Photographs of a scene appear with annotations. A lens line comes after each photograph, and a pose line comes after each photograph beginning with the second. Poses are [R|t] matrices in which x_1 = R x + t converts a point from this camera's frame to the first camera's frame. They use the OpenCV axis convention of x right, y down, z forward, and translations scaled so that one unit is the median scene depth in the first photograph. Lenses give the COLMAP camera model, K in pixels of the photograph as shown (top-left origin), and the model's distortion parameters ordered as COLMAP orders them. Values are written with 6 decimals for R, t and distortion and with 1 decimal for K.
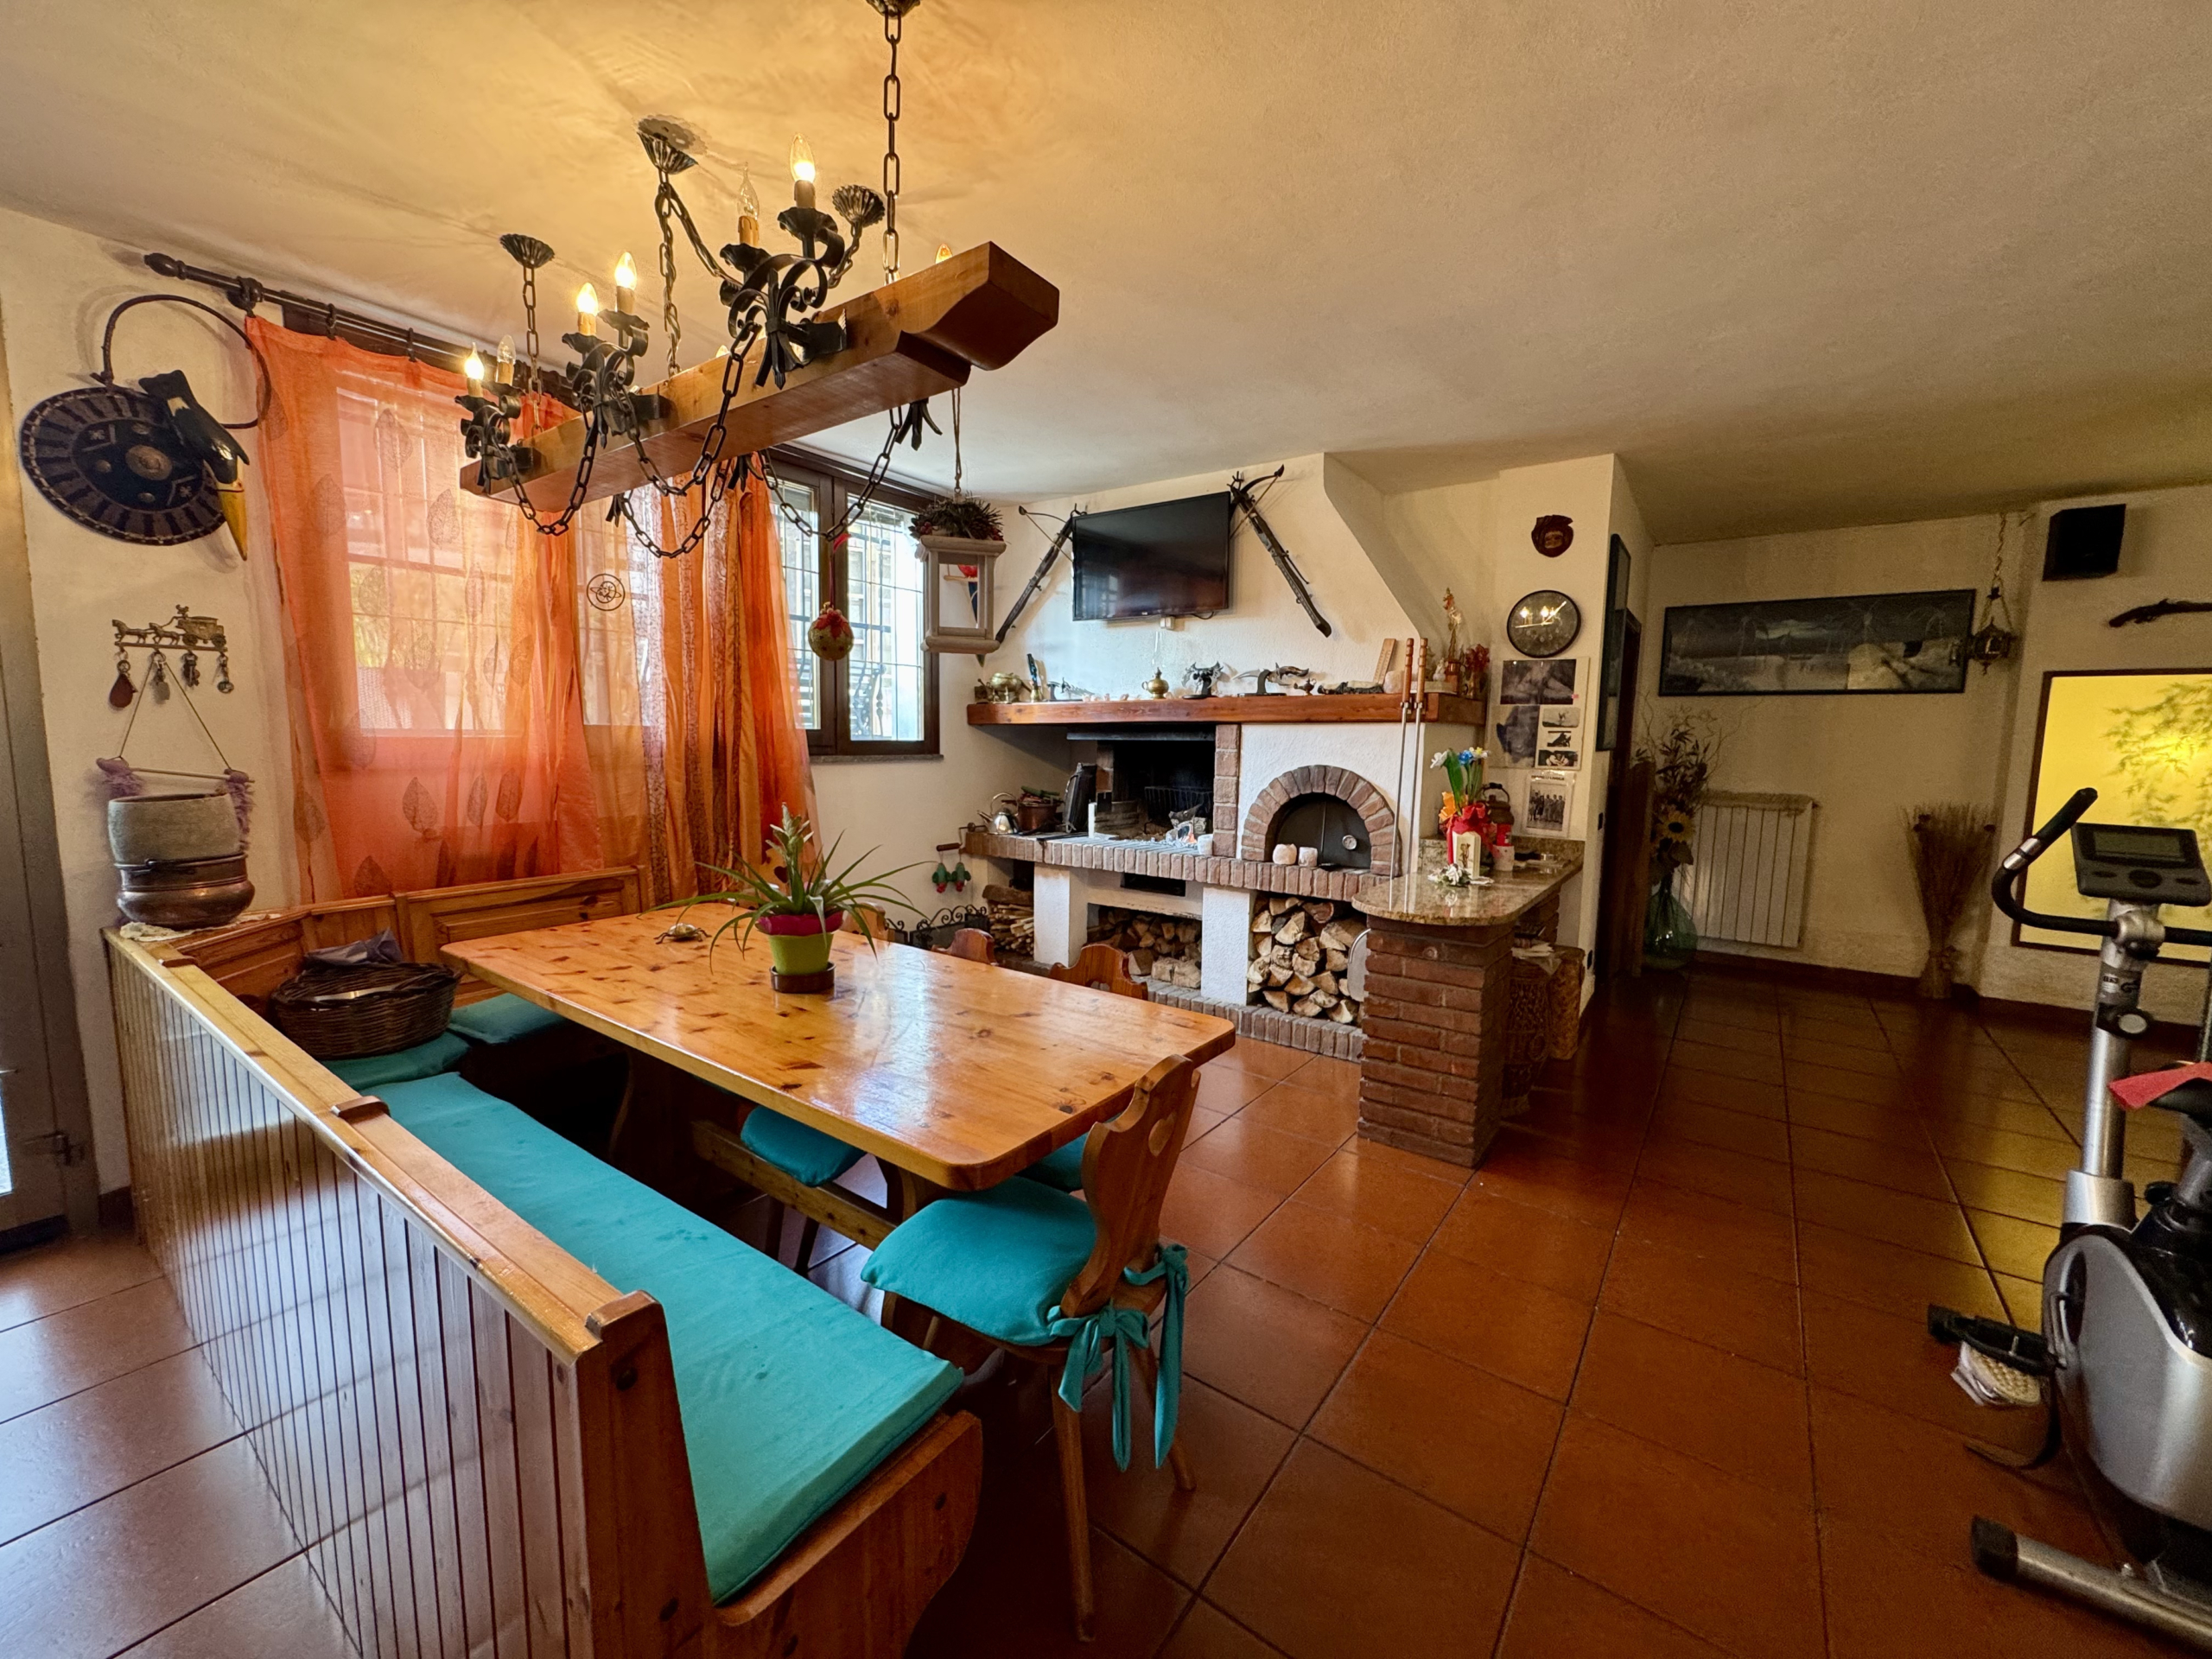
lens RADIAL K [[885.2, 0, 1103.0], [0, 885.2, 828.6], [0, 0, 1]] dist [-0.002491, -0.000181]
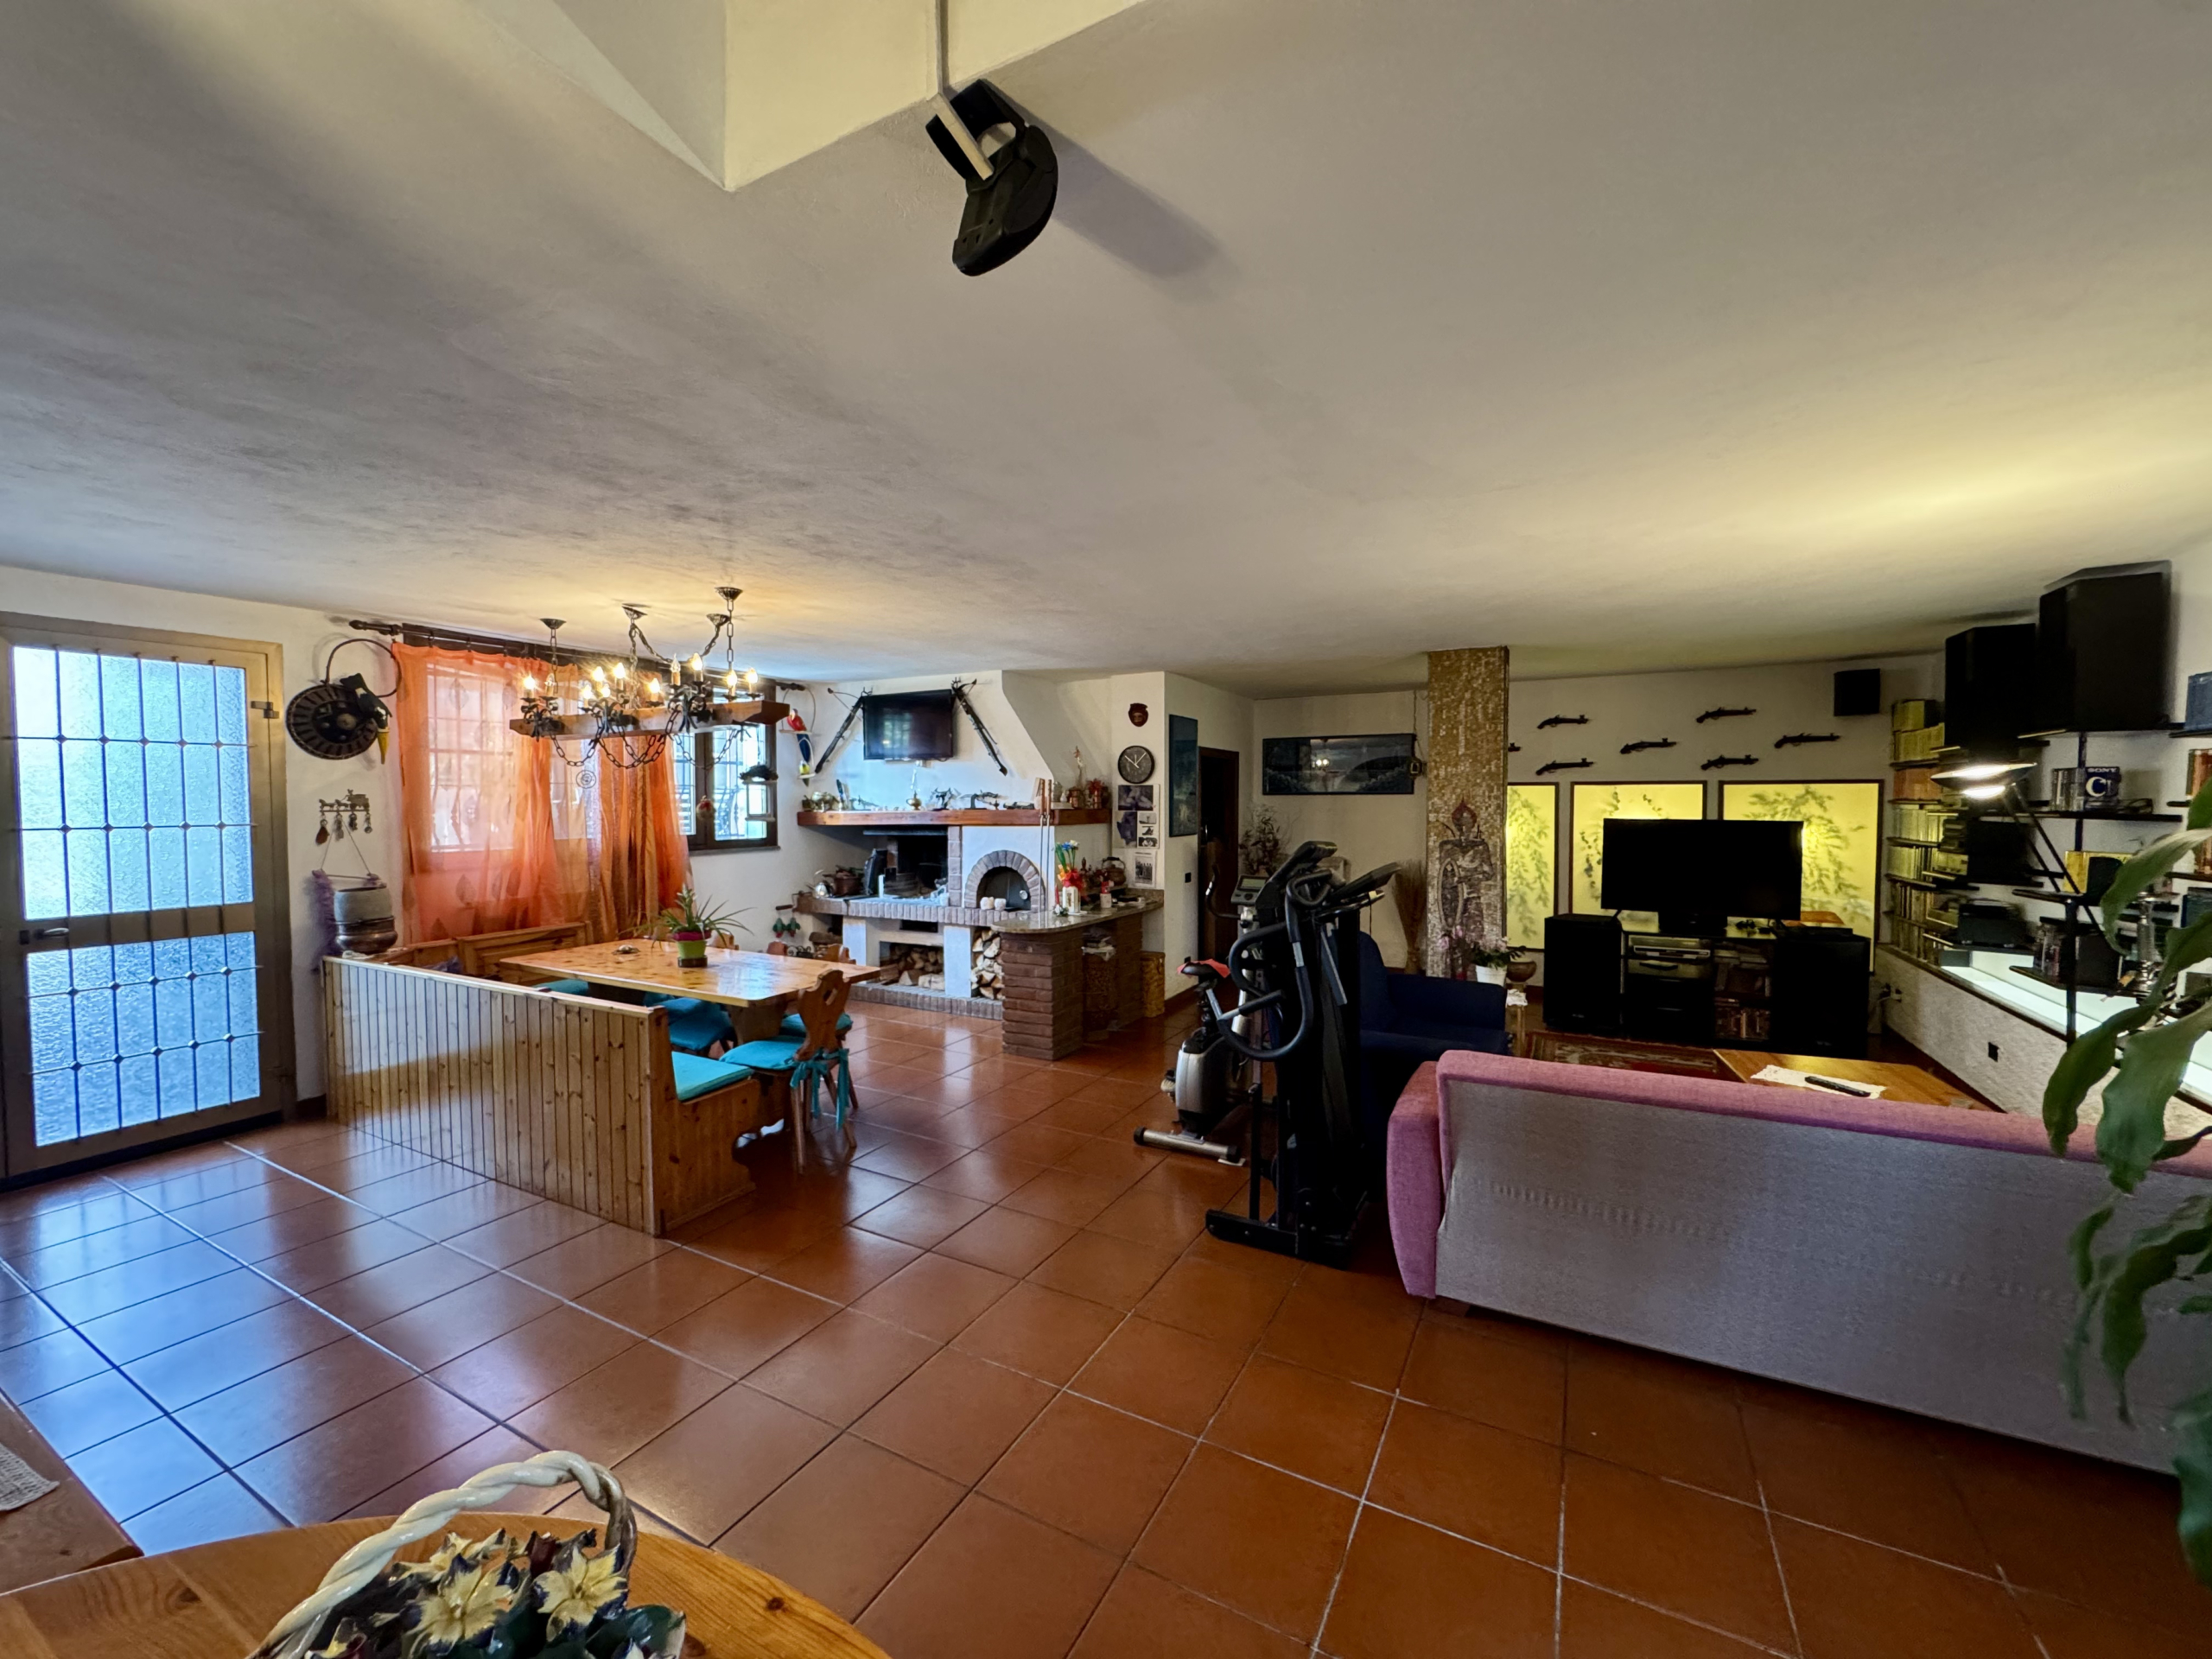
lens RADIAL K [[885.2, 0, 1102.1], [0, 885.2, 828.0], [0, 0, 1]] dist [-0.002491, -0.000181]
pose [[0.990914, -0.022340, 0.132629, 0.202474], [0.032026, 0.996937, -0.071353, 0.013529], [-0.130629, 0.074952, 0.988594, -0.698574]]
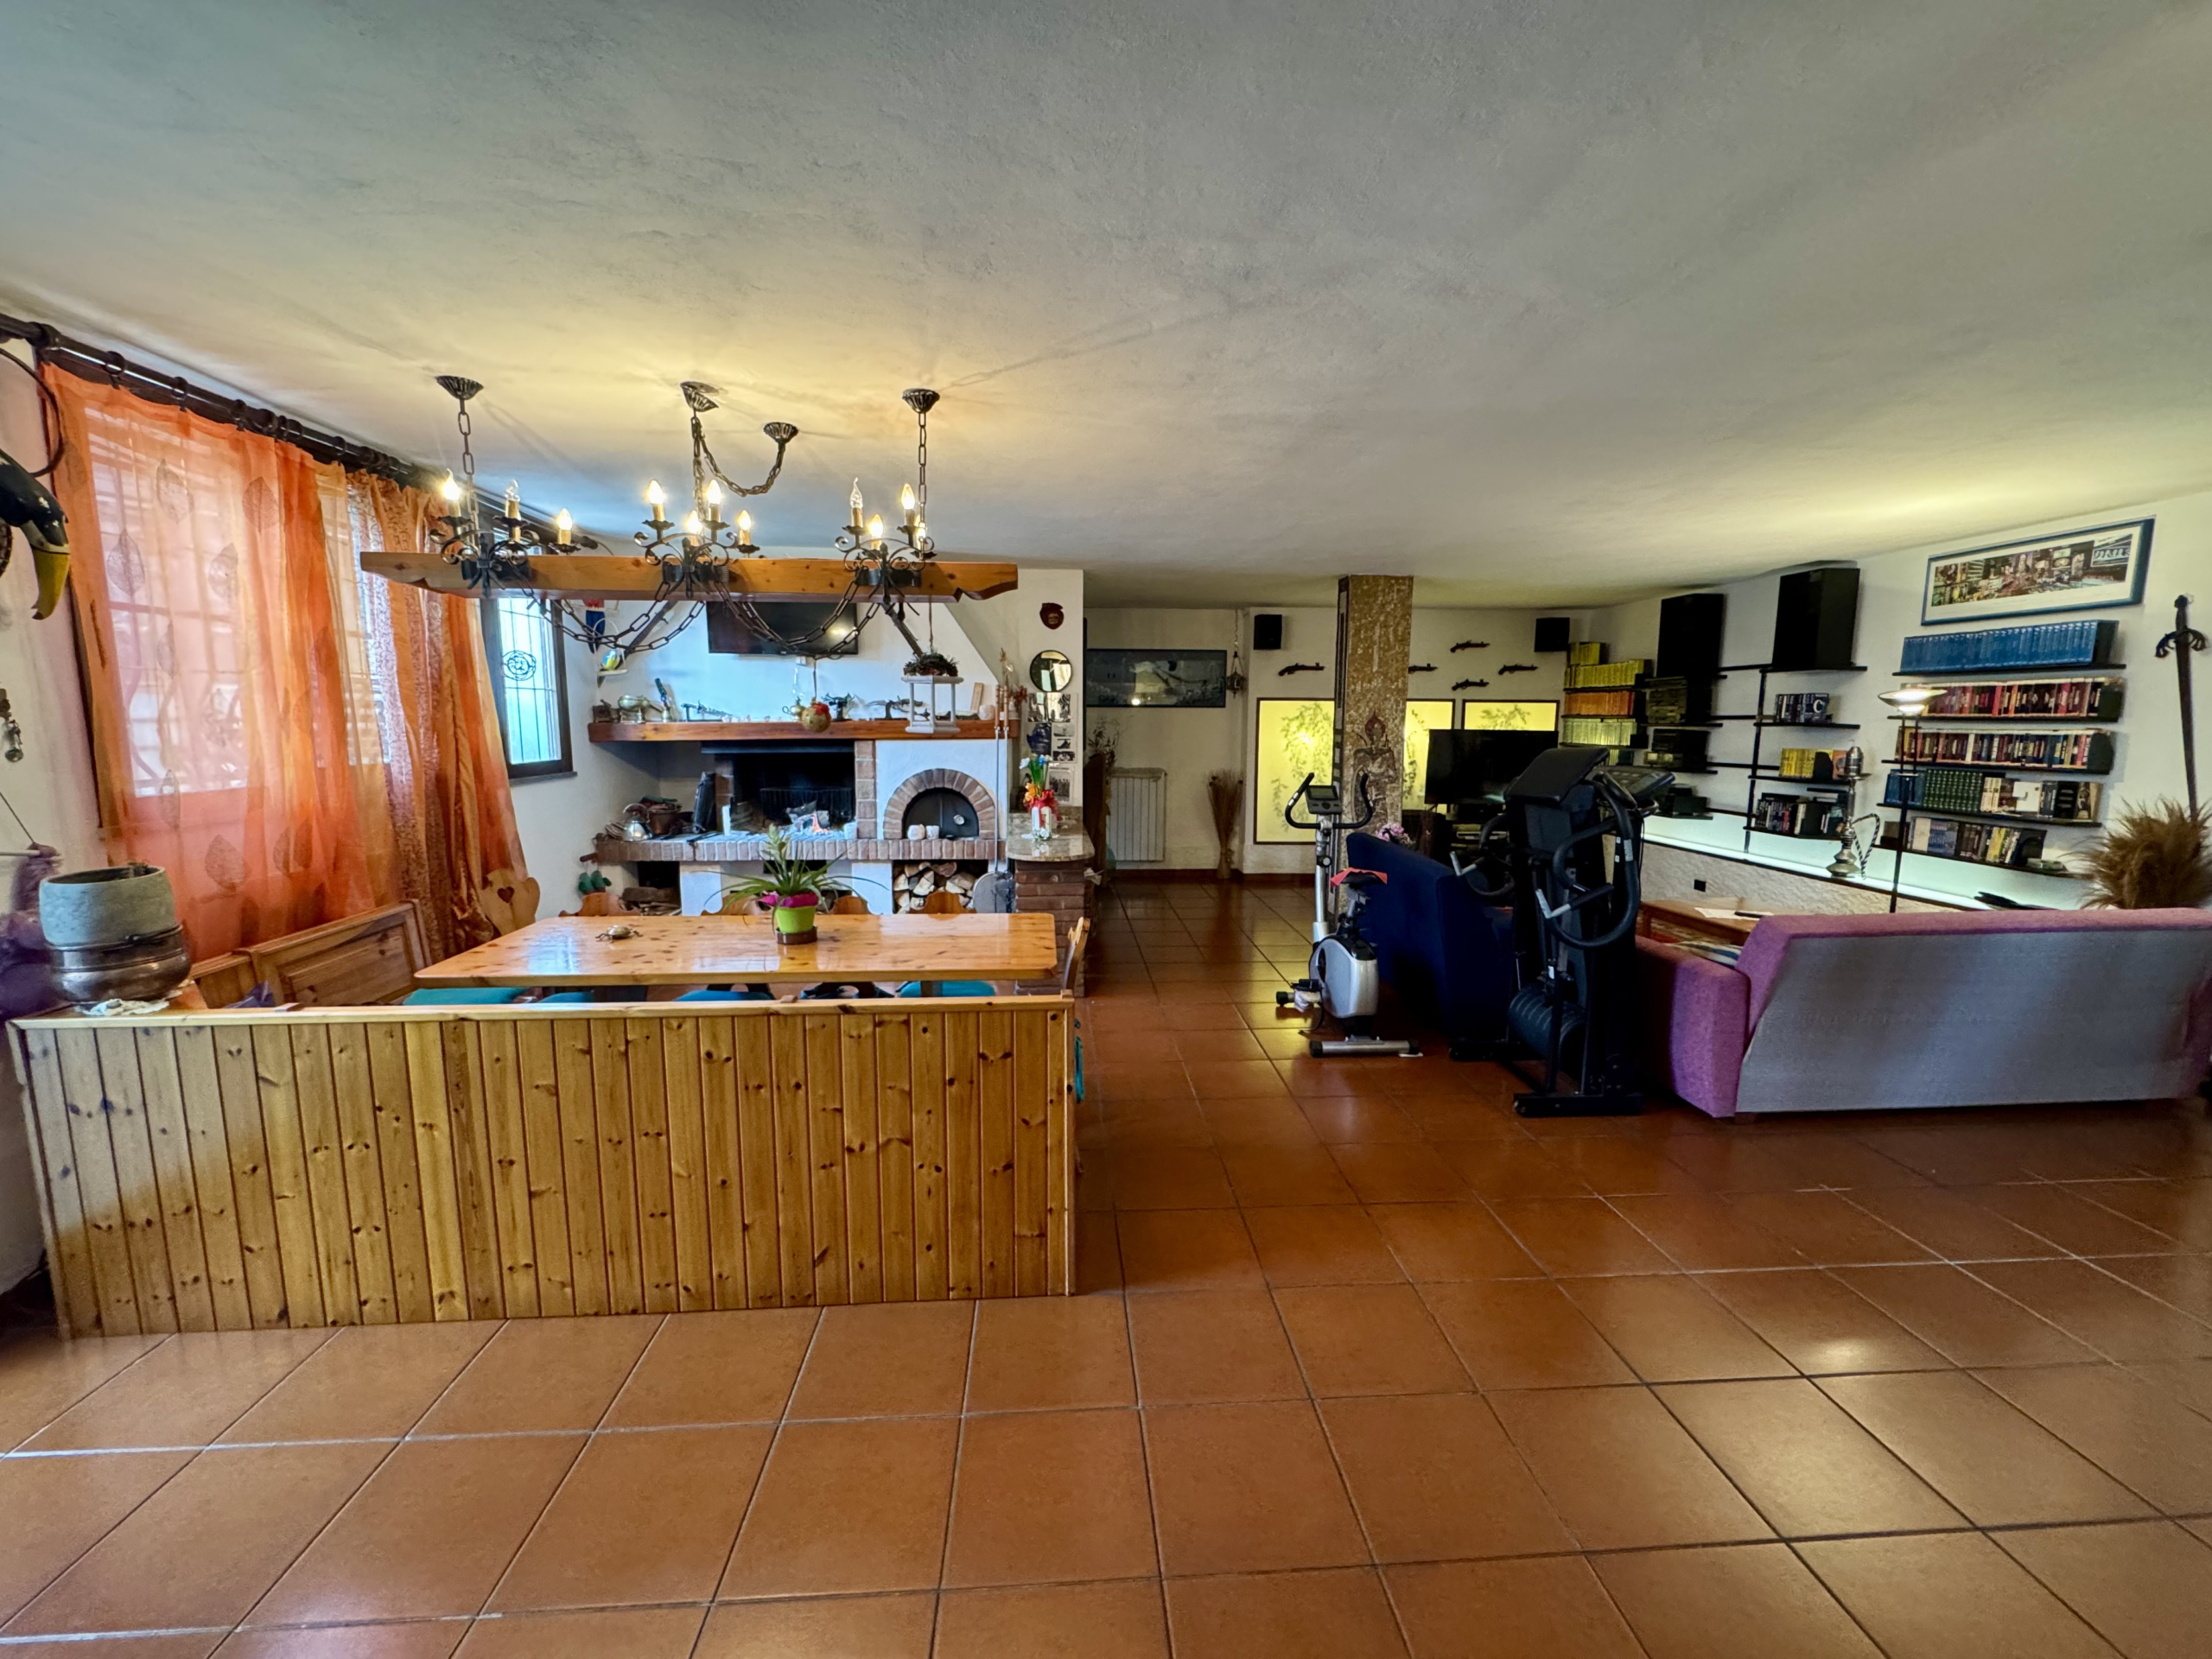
lens RADIAL K [[885.2, 0, 1104.3], [0, 885.2, 832.0], [0, 0, 1]] dist [-0.002491, -0.000181]
pose [[0.766023, -0.095885, 0.635622, -0.464069], [0.074949, 0.995391, 0.059832, -0.033305], [-0.638429, 0.001807, 0.769678, -0.278603]]
